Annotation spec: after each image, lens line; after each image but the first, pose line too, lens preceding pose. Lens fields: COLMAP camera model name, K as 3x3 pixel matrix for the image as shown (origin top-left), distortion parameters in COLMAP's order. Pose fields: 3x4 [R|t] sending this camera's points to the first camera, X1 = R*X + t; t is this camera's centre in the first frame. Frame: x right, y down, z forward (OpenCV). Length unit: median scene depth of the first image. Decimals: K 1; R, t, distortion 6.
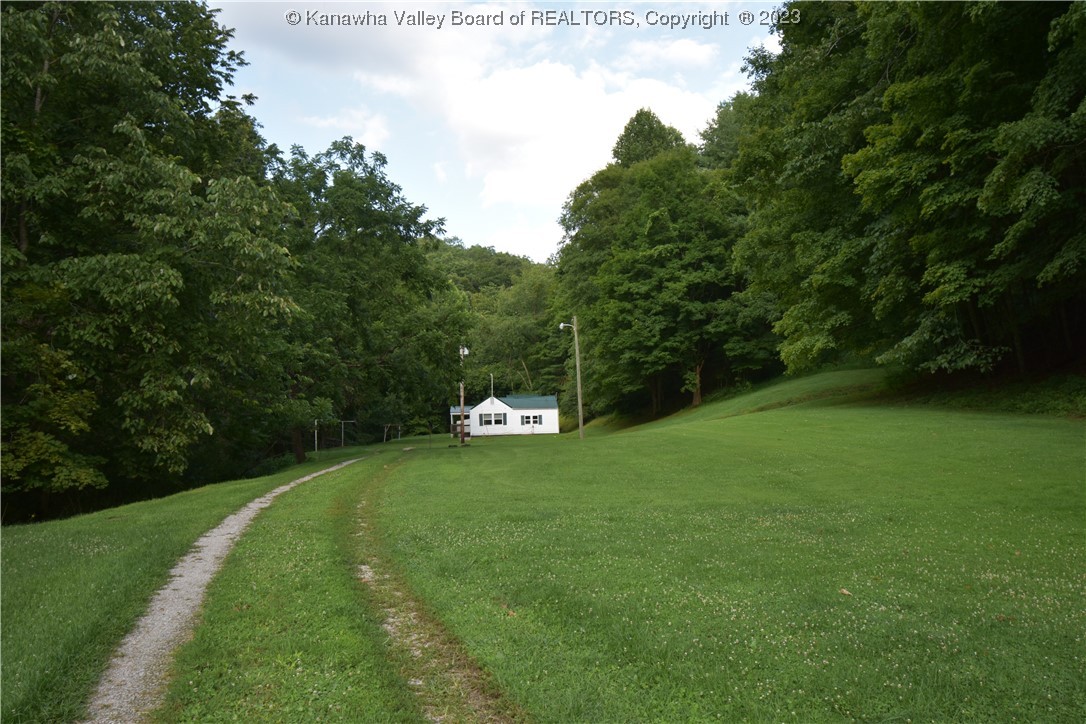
lens RADIAL K [[936.1, 0, 543.2], [0, 936.1, 361.9], [0, 0, 1]] dist [-0.000009, 0.000301]
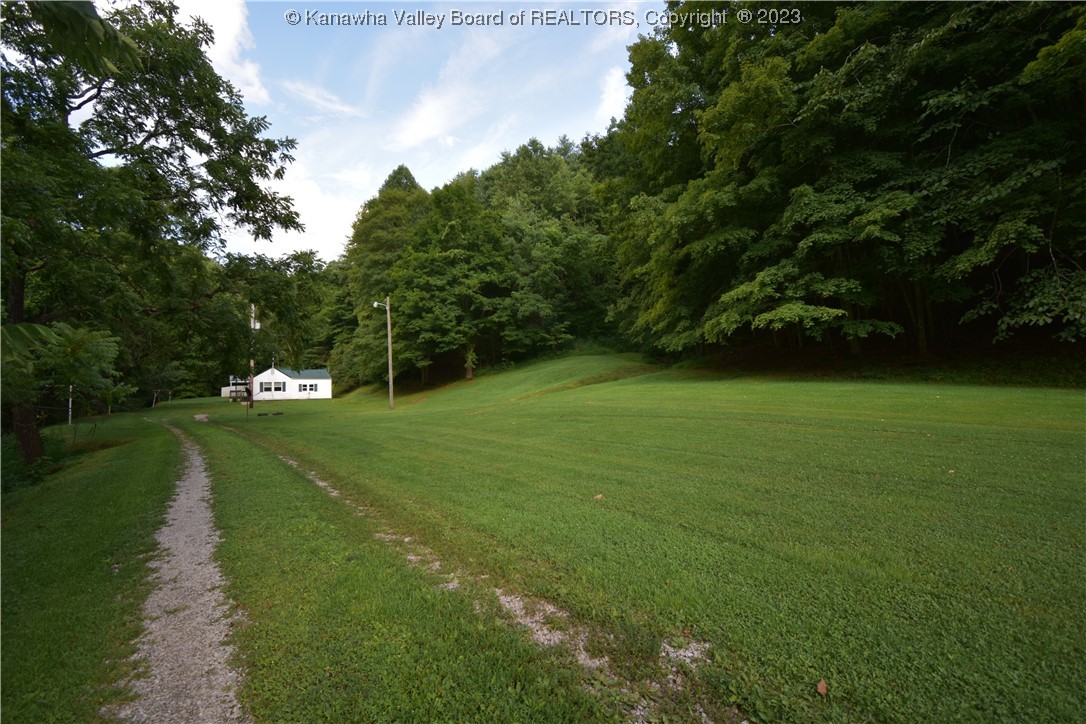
lens RADIAL K [[476.2, 0, 542.3], [0, 476.2, 365.6], [0, 0, 1]] dist [-0.001626, -0.000520]
pose [[0.860718, 0.033333, 0.507990, -0.091074], [-0.040960, 0.999153, 0.003839, 0.022859], [-0.507432, -0.024112, 0.861354, 0.391302]]
